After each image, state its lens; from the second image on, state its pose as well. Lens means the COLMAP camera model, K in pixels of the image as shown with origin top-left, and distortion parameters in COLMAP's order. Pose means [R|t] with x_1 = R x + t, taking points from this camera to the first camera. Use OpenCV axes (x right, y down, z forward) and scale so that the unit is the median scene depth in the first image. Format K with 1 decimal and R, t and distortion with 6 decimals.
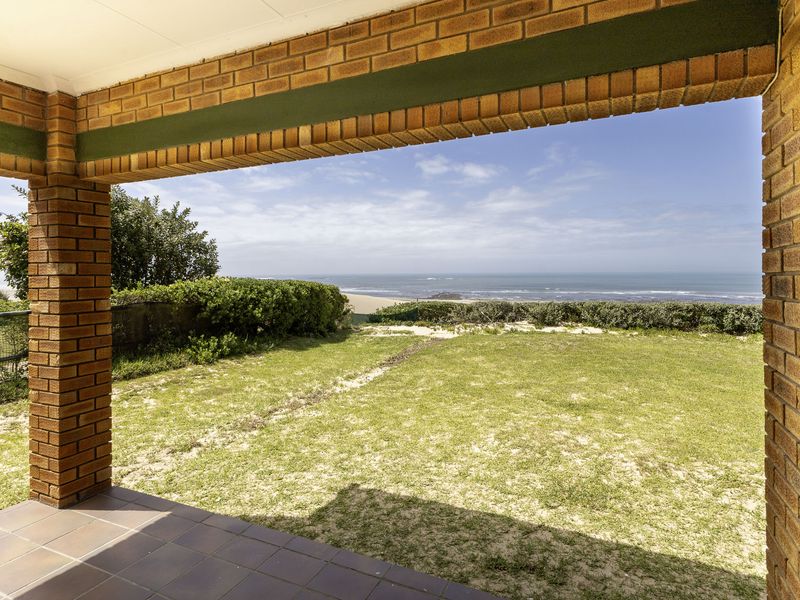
lens RADIAL K [[453.5, 0, 399.9], [0, 453.5, 281.4], [0, 0, 1]] dist [0.006917, 0.001328]
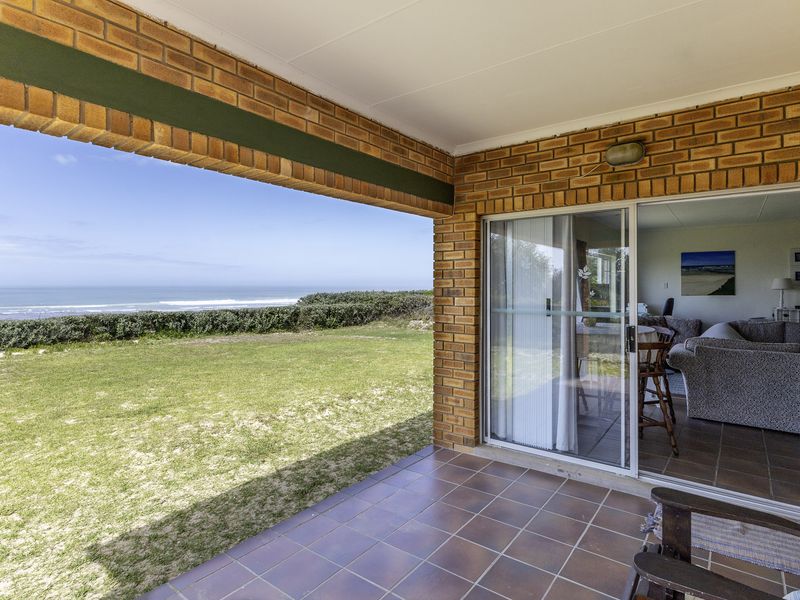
lens RADIAL K [[441.4, 0, 400.0], [0, 441.4, 300.0], [0, 0, 1]] dist [-0.001237, -0.002036]
pose [[0.208628, -0.028164, 0.977590, -0.769435], [0.015963, 0.999550, 0.025390, -0.006254], [-0.977865, 0.010308, 0.208983, 0.299896]]
